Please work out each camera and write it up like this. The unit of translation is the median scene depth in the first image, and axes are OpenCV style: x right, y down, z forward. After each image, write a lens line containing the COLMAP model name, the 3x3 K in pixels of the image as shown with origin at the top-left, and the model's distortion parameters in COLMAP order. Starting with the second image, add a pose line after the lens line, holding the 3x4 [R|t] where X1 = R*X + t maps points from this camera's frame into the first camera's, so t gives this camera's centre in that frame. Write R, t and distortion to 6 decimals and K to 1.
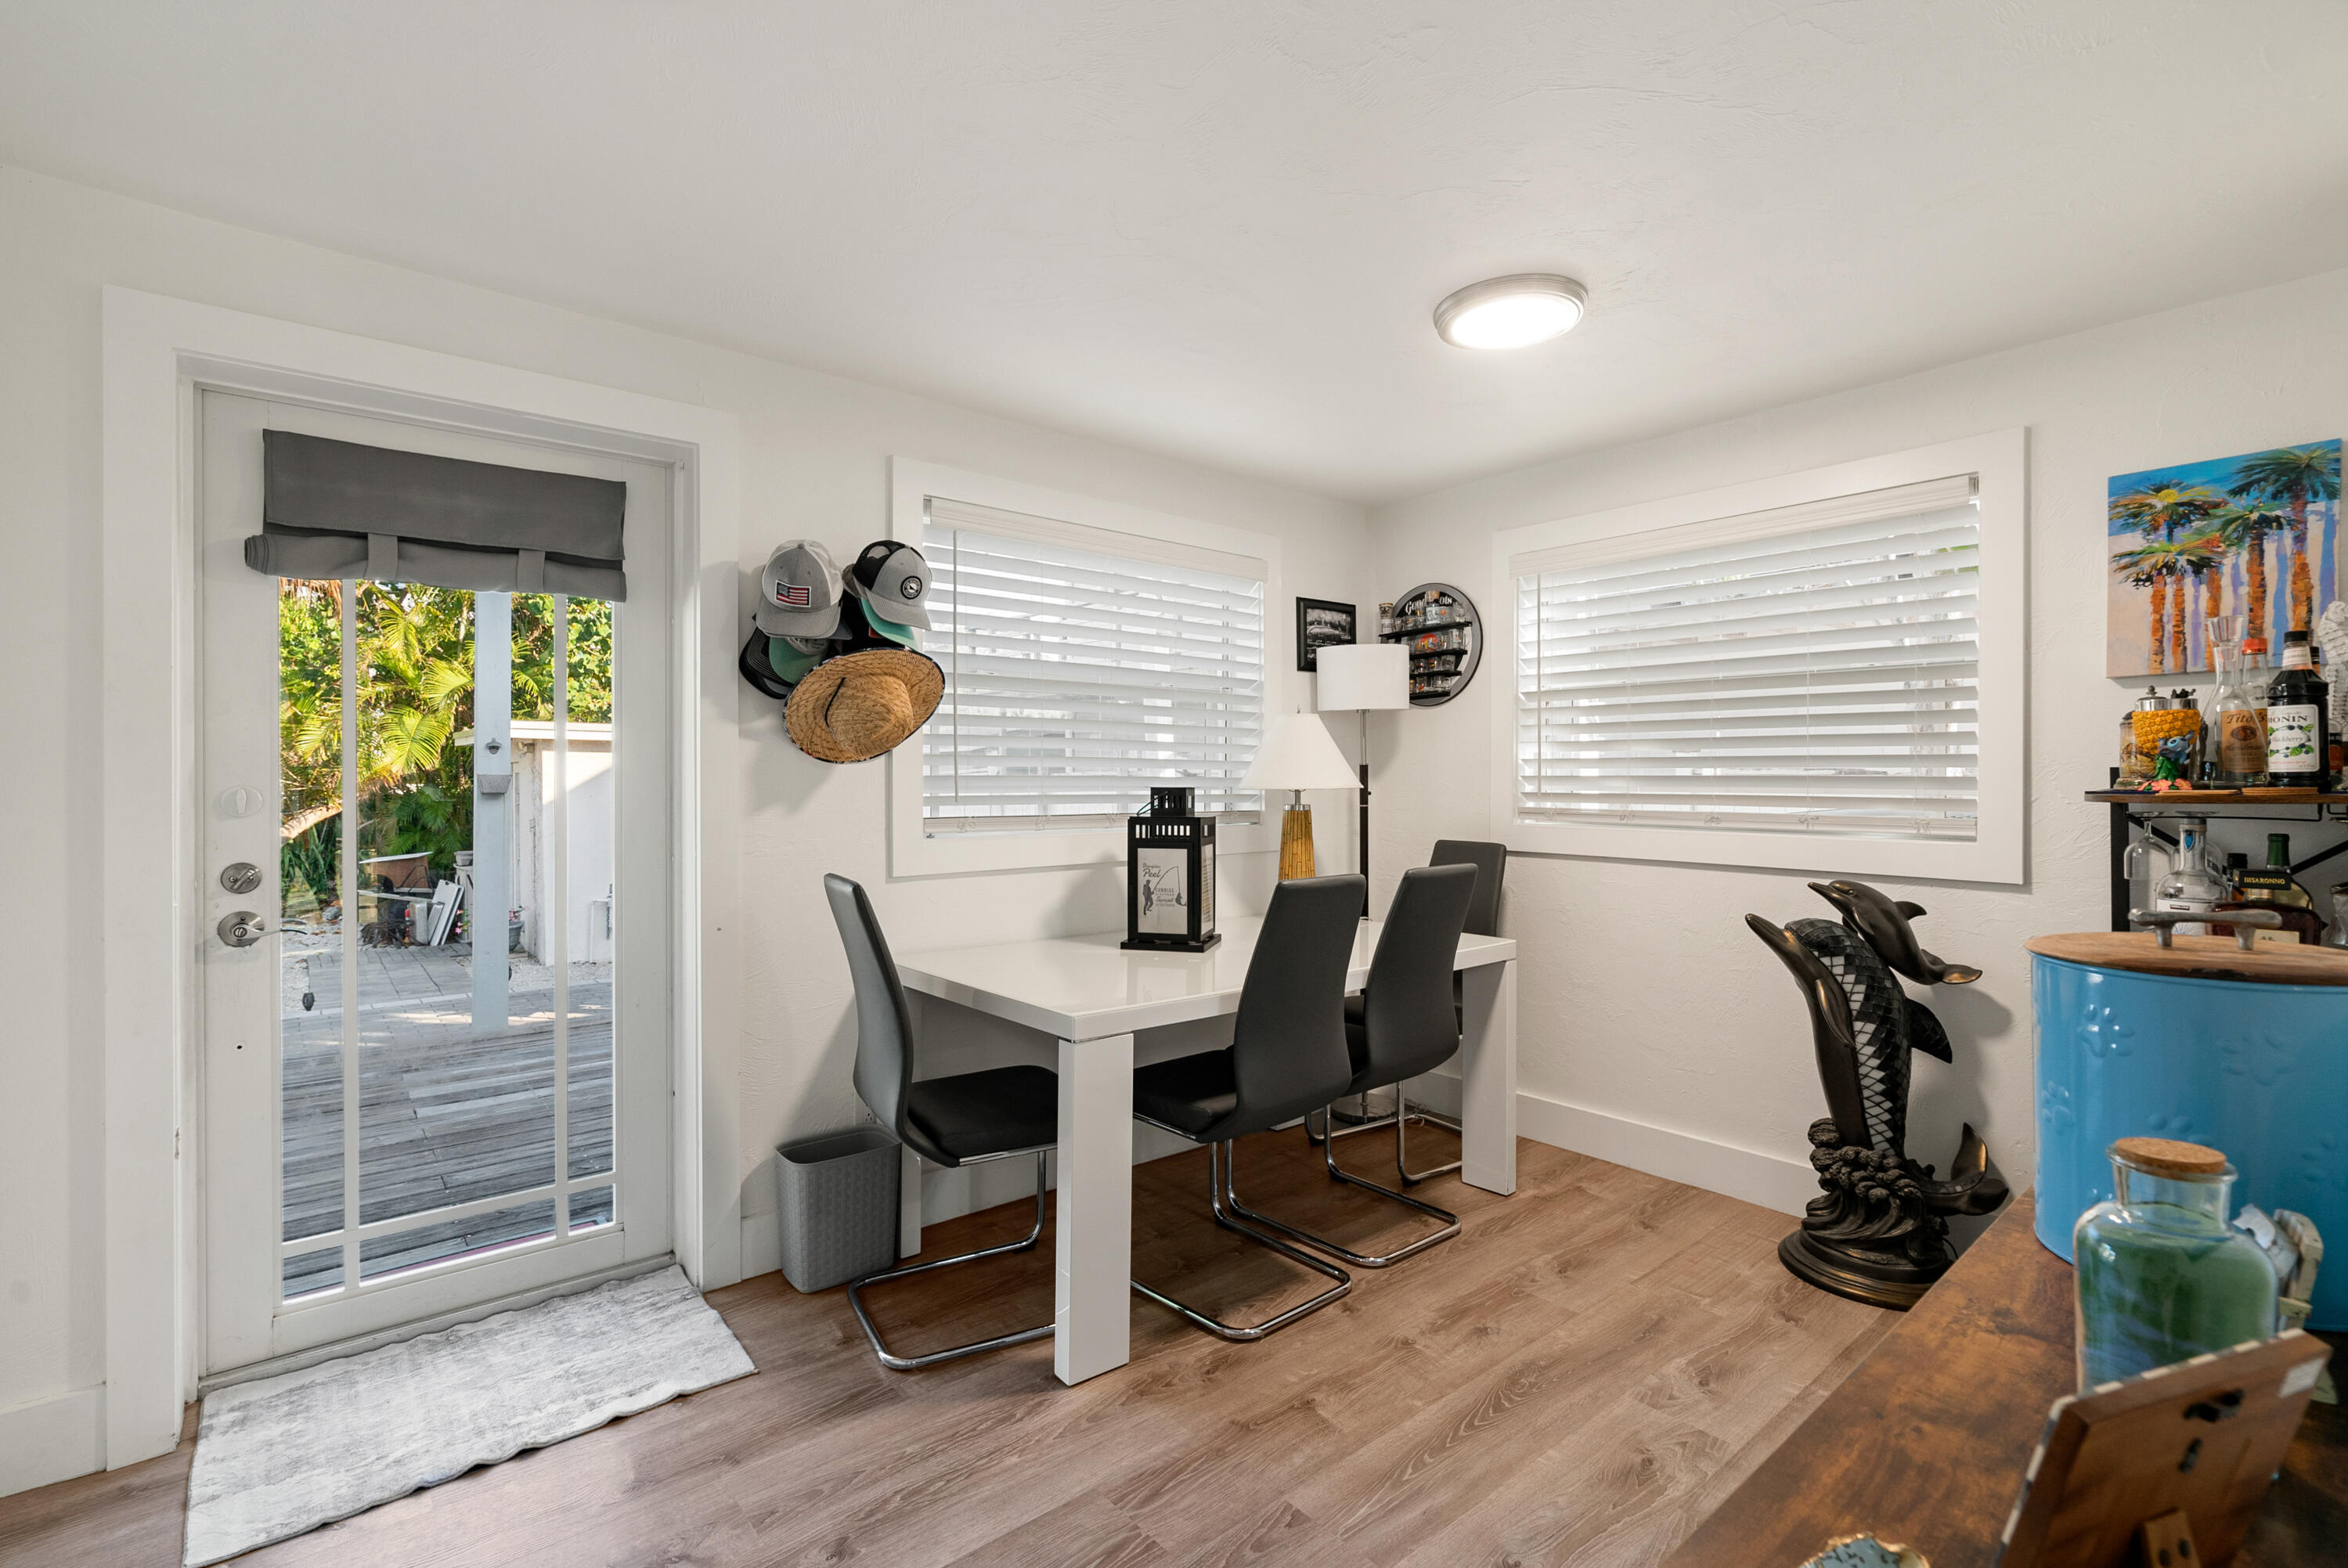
lens RADIAL K [[1078.7, 0, 1160.0], [0, 1078.7, 779.9], [0, 0, 1]] dist [-0.001725, -0.000193]
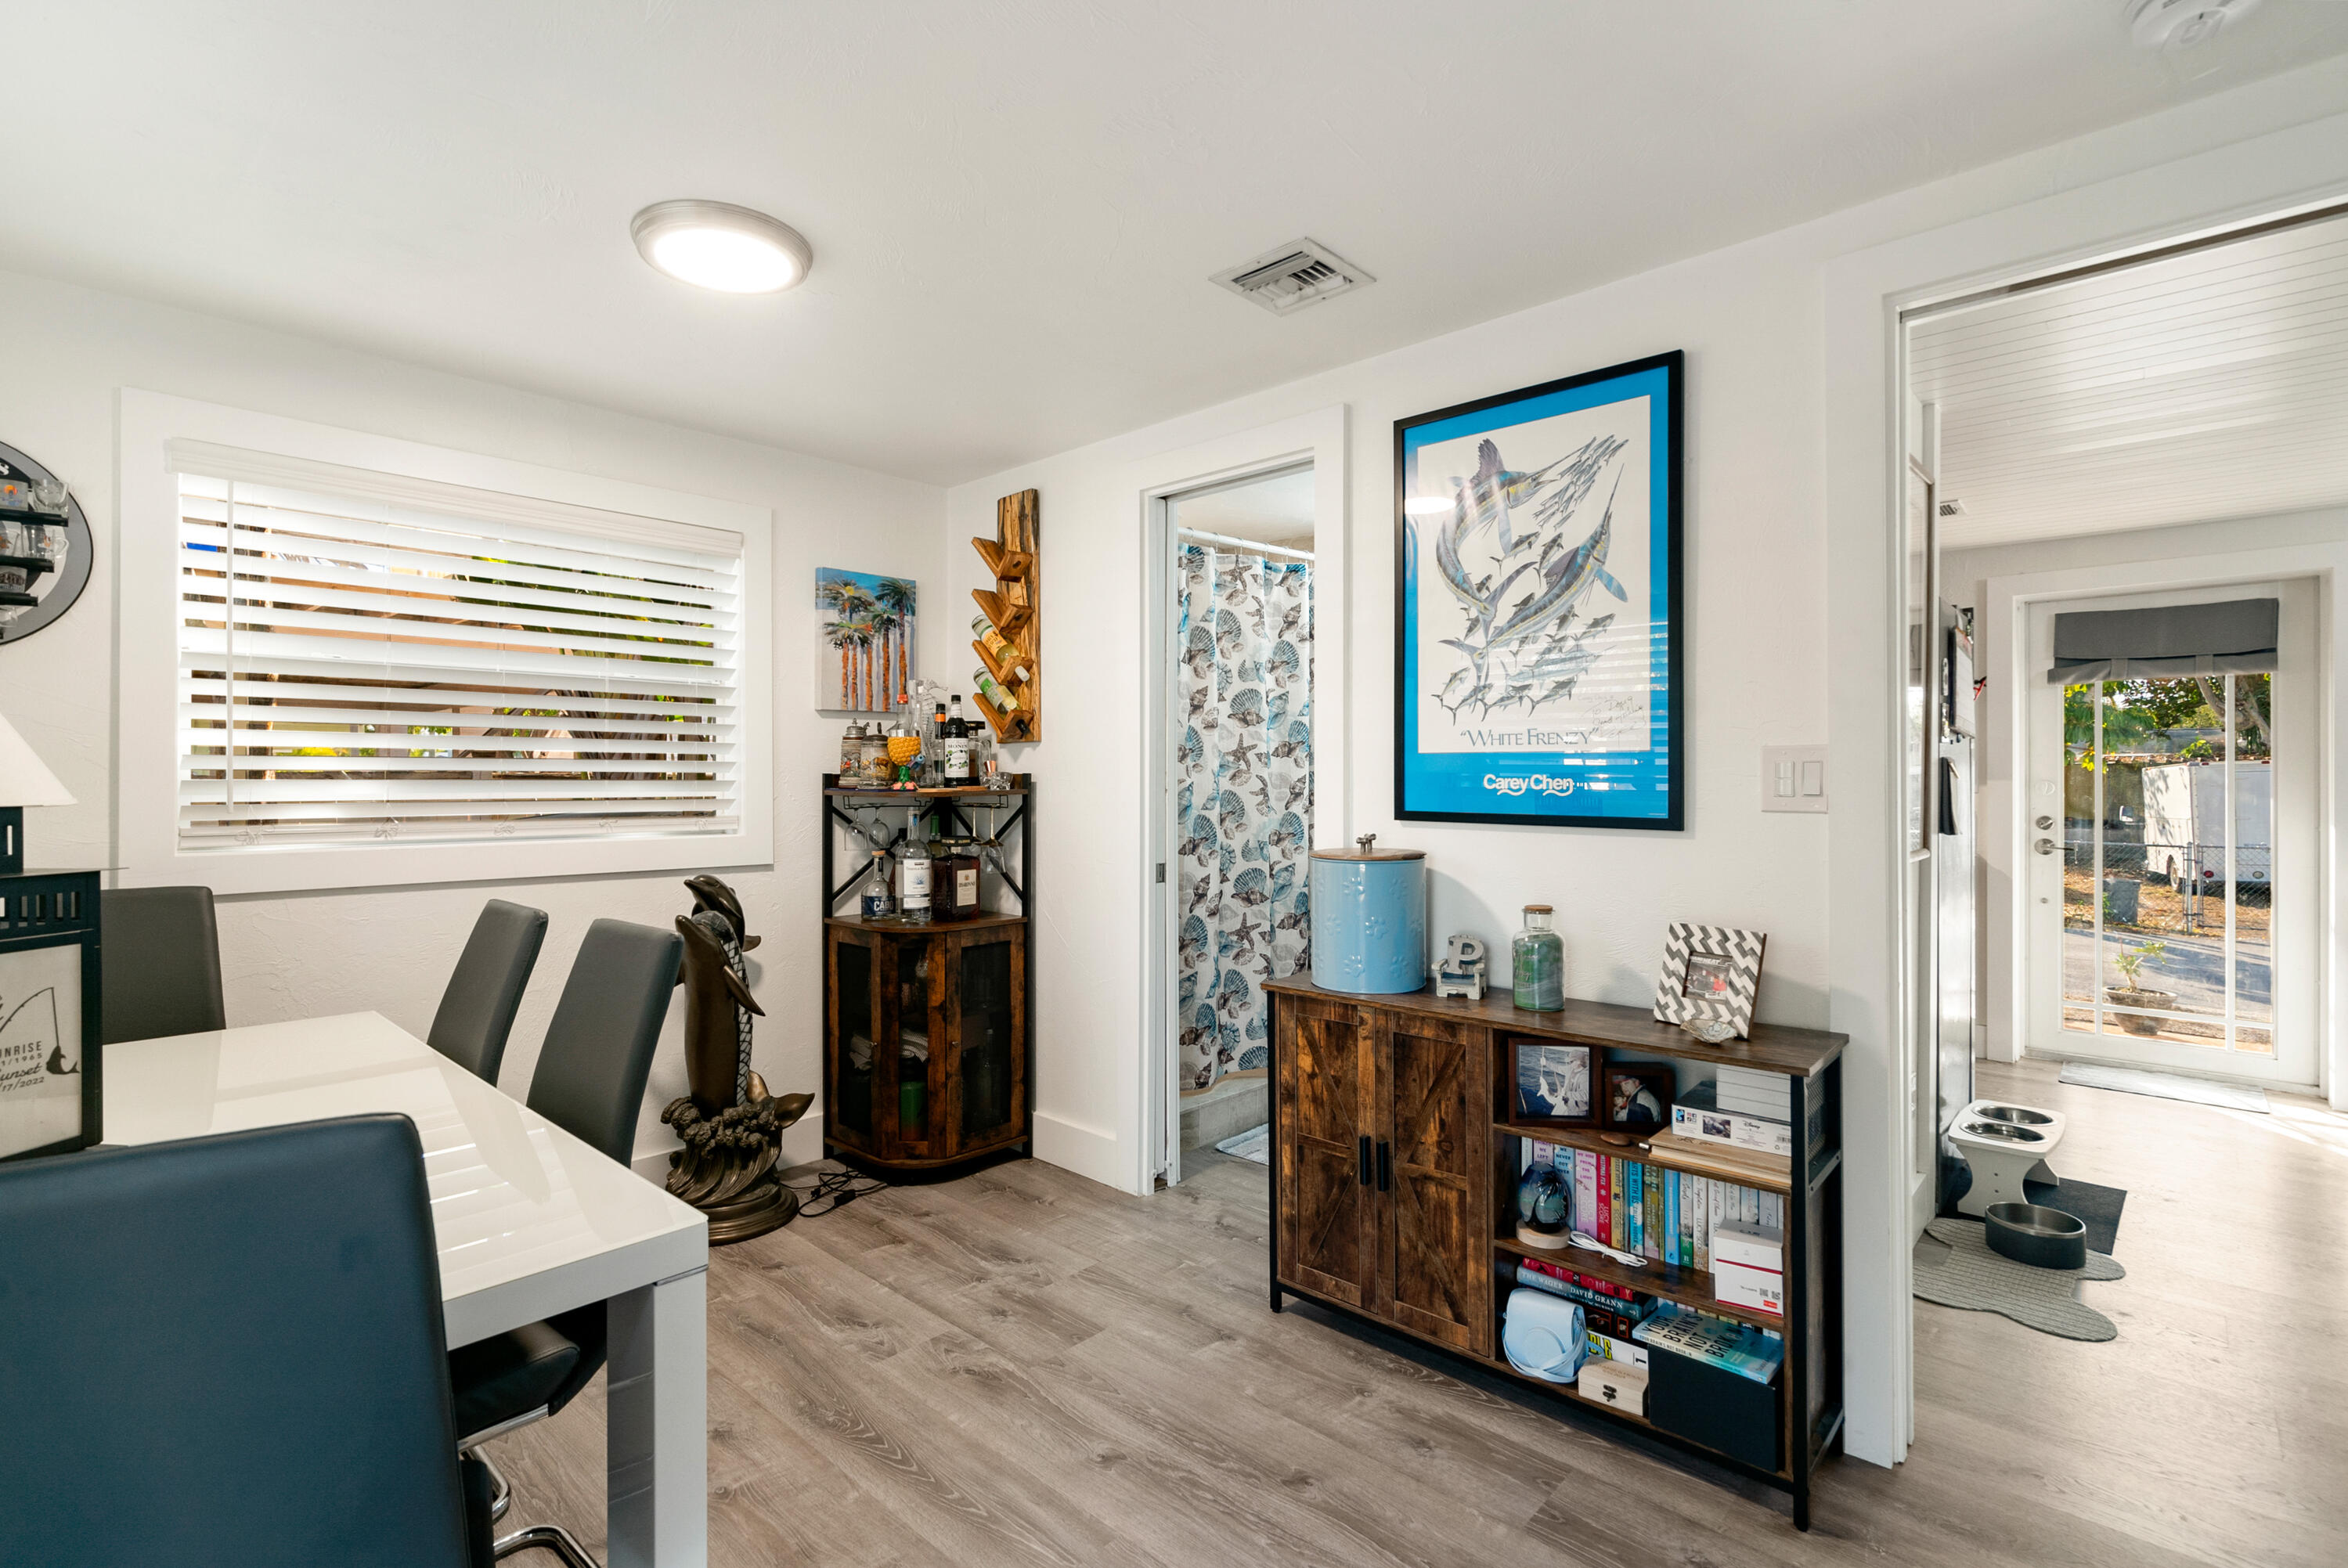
lens RADIAL K [[1078.7, 0, 1162.5], [0, 1078.7, 778.4], [0, 0, 1]] dist [-0.001725, -0.000193]
pose [[-0.129346, 0.001598, 0.991598, -0.585982], [0.004788, 0.999988, -0.000987, -0.001715], [-0.991588, 0.004620, -0.129352, 0.762568]]
